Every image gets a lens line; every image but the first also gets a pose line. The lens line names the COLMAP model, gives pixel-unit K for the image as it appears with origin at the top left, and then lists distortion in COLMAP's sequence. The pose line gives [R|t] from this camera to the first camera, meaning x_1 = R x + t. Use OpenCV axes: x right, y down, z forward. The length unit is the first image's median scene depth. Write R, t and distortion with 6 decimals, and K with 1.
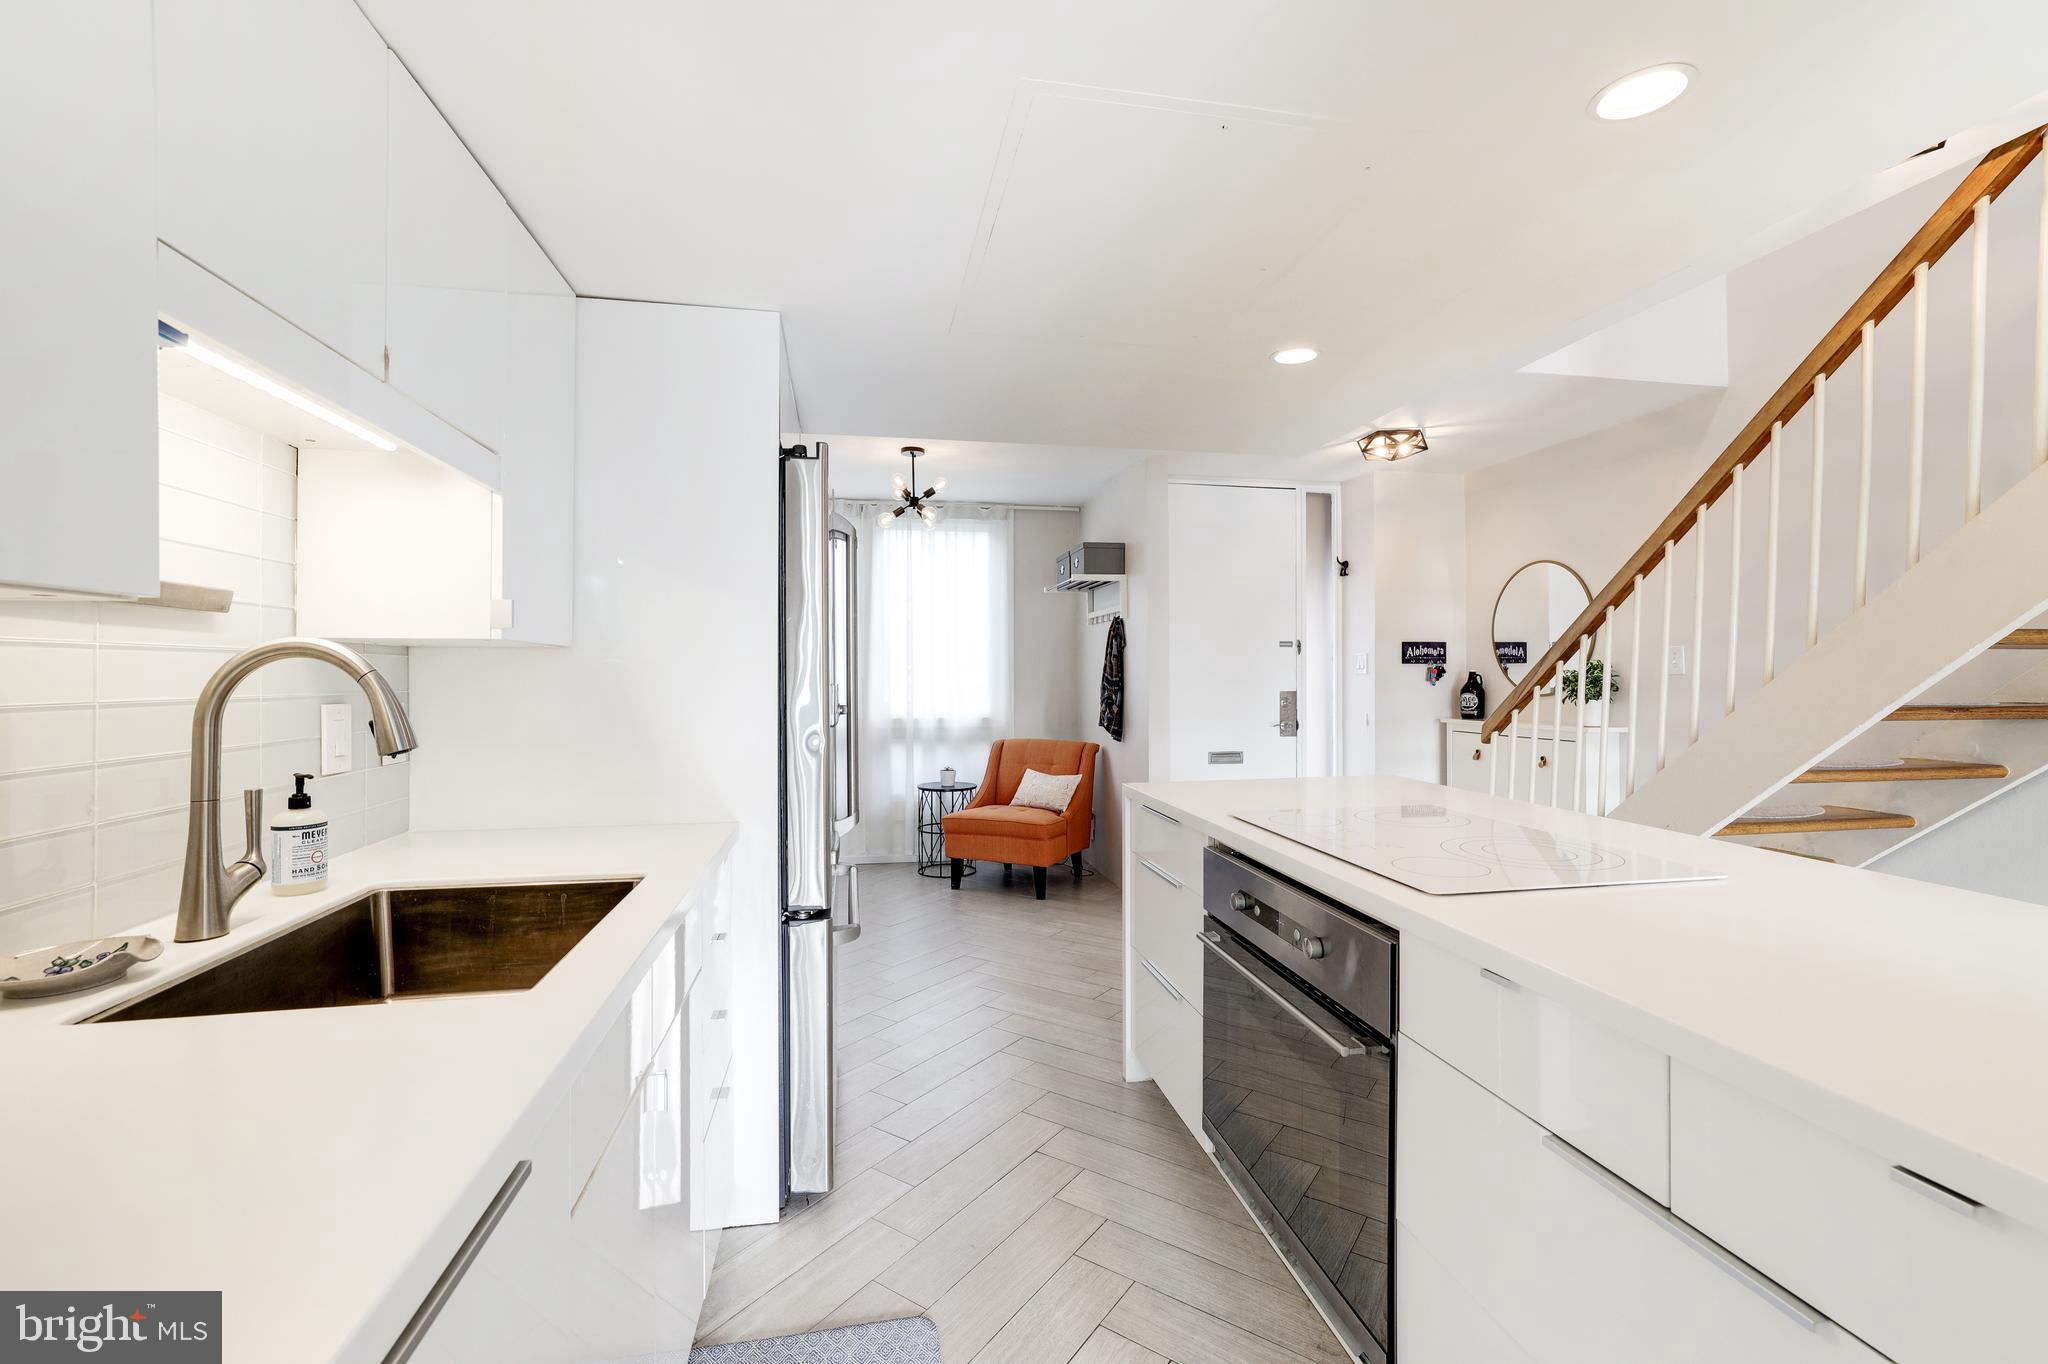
lens RADIAL K [[880.3, 0, 1033.1], [0, 880.3, 674.9], [0, 0, 1]] dist [-0.040158, 0.012597]
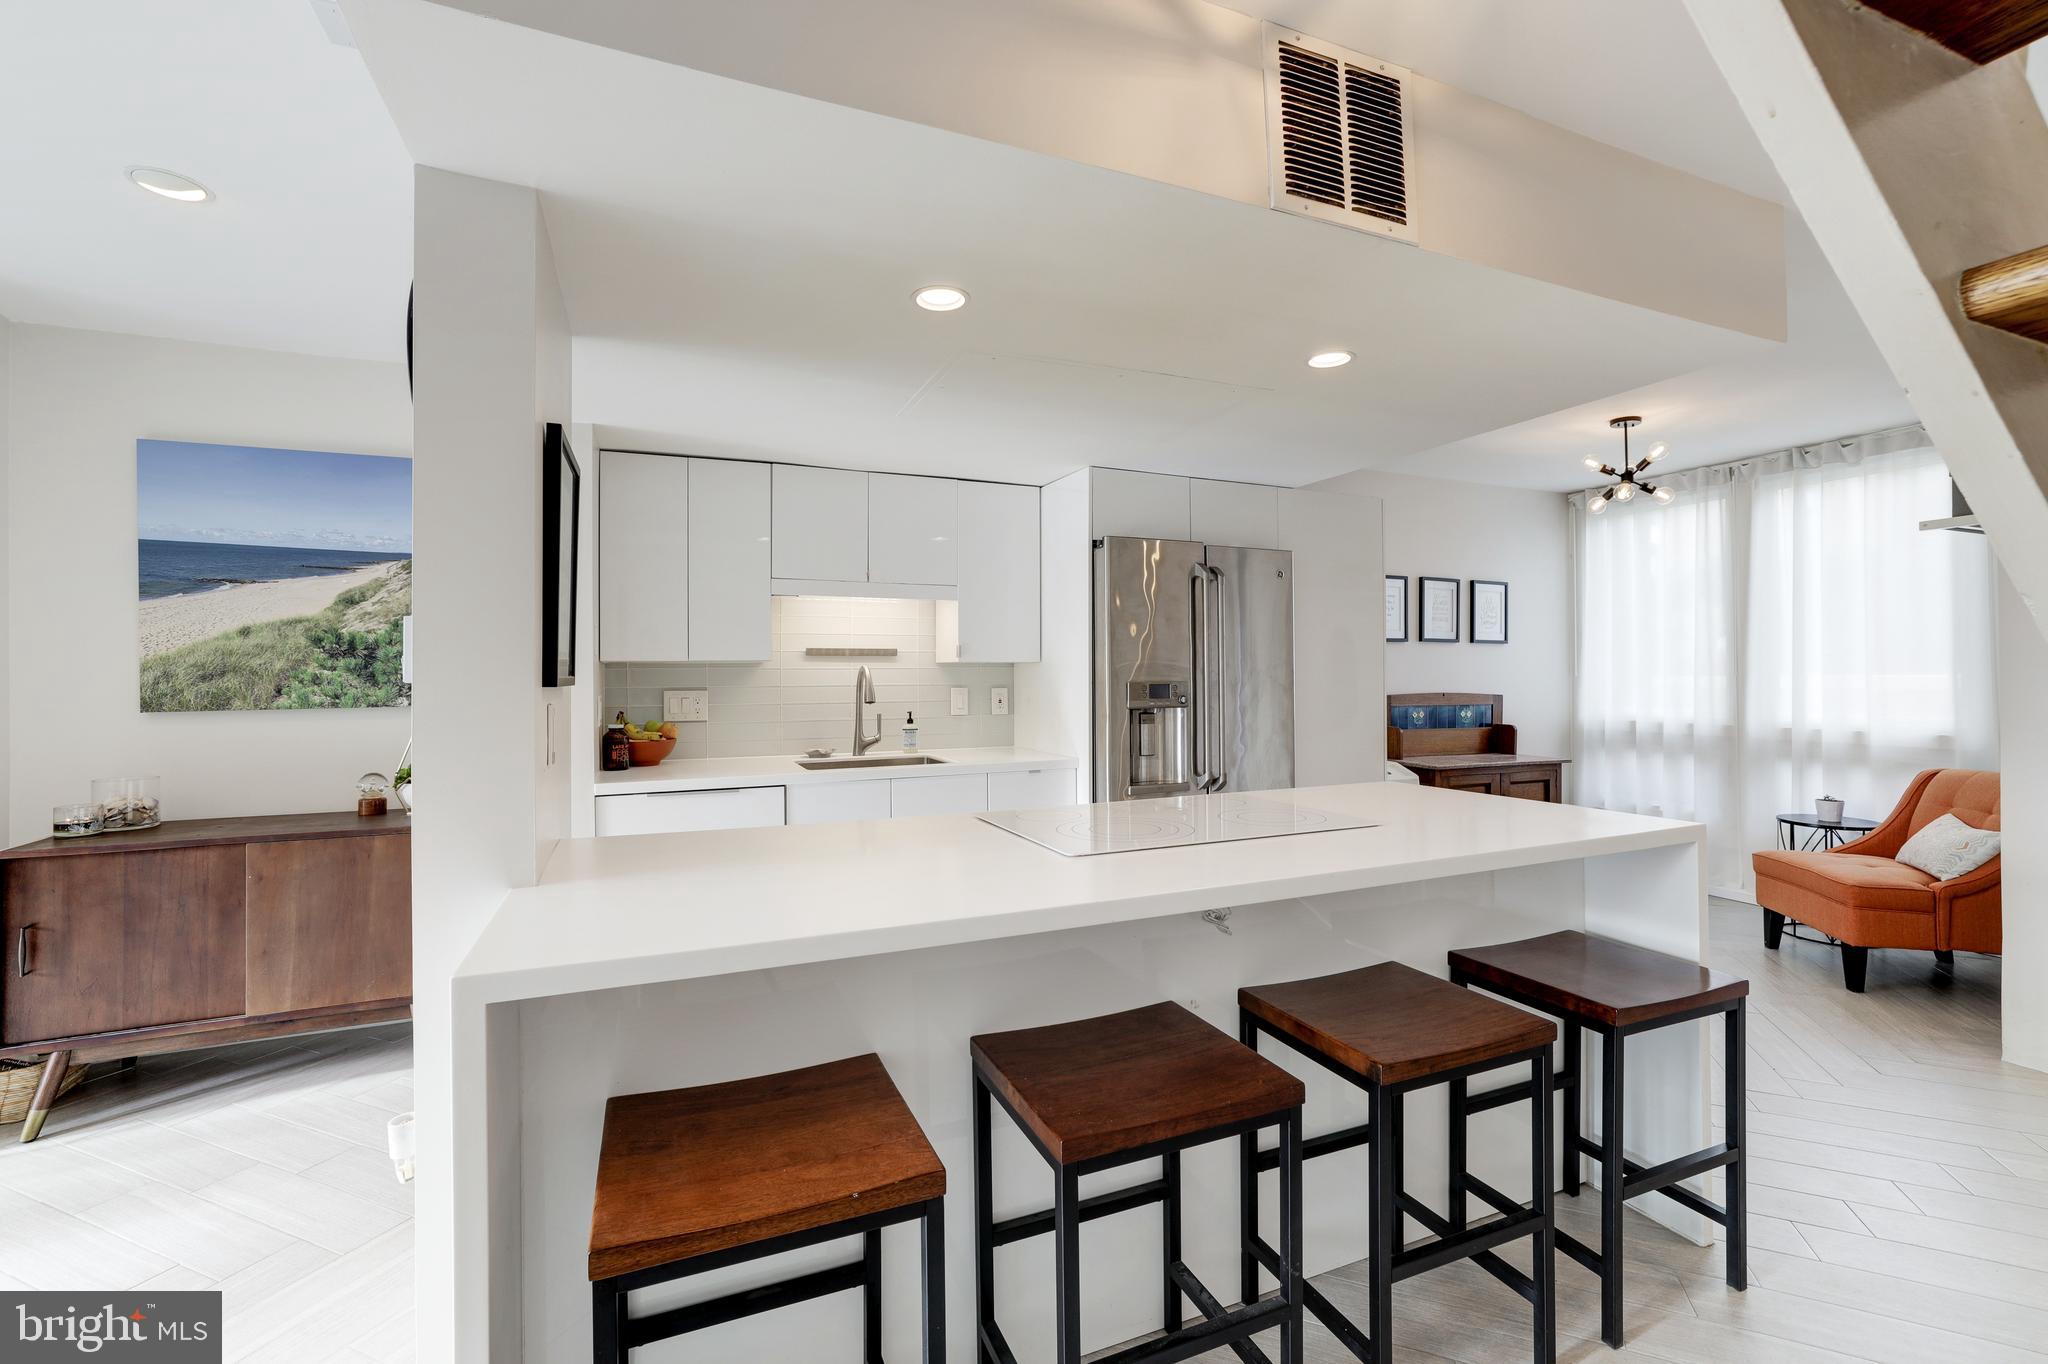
lens RADIAL K [[880.3, 0, 1017.5], [0, 880.3, 664.5], [0, 0, 1]] dist [-0.040158, 0.012597]
pose [[0.189521, -0.008198, -0.981842, 0.522734], [0.004201, 0.999963, -0.007538, -0.004398], [0.981868, -0.002696, 0.189549, 0.196082]]
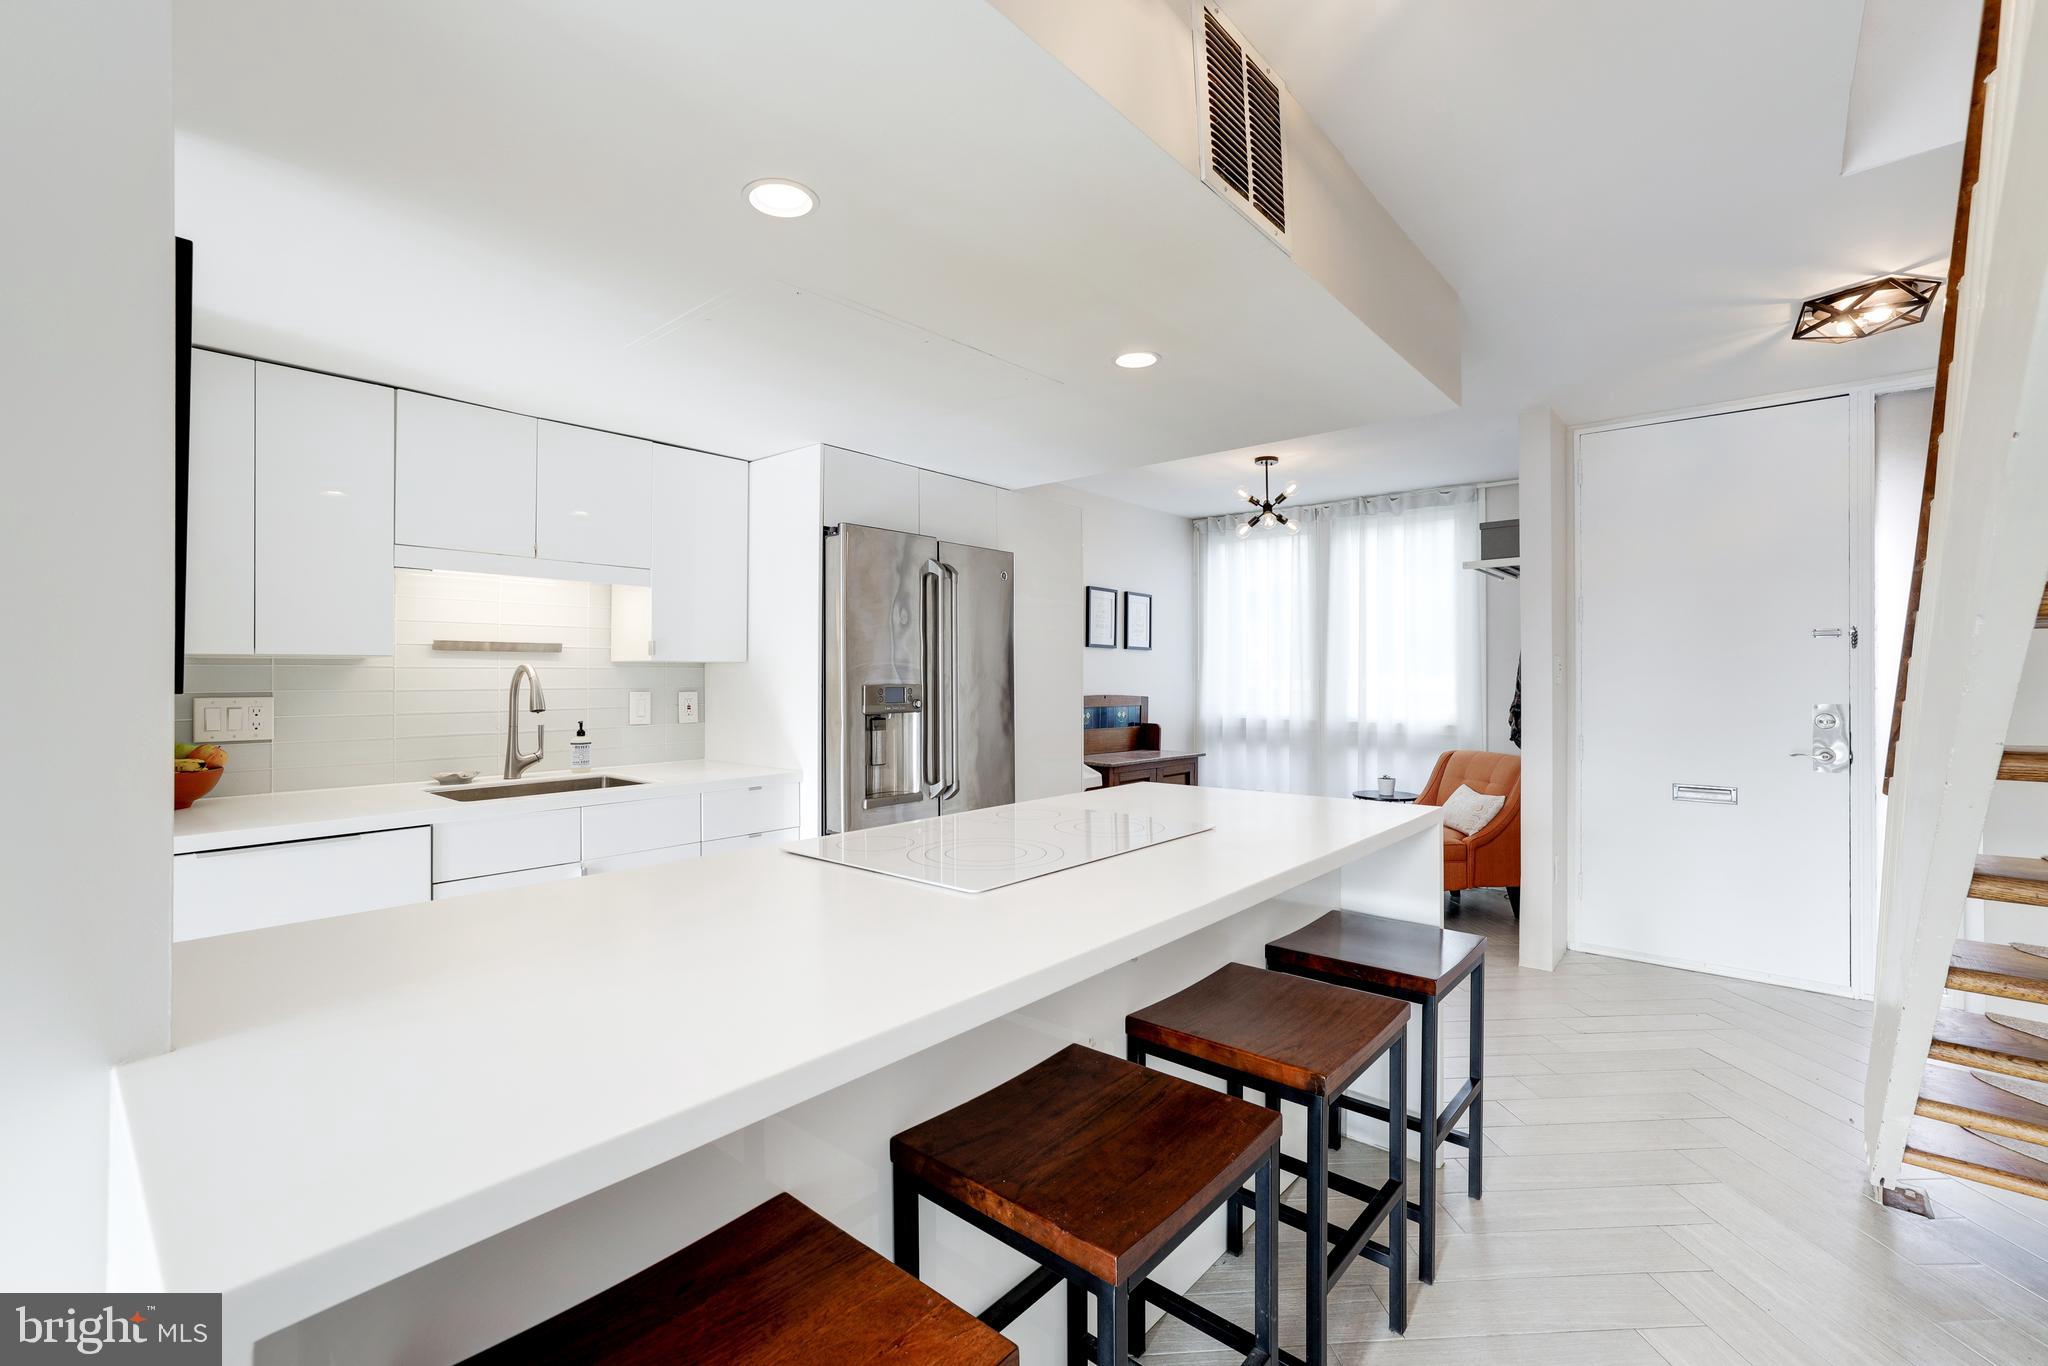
lens RADIAL K [[880.3, 0, 1020.7], [0, 880.3, 668.6], [0, 0, 1]] dist [-0.040158, 0.012597]
pose [[0.611936, -0.002554, -0.790903, 0.433006], [-0.001858, 0.999987, -0.004667, -0.004511], [0.790905, 0.004326, 0.611924, 0.122187]]
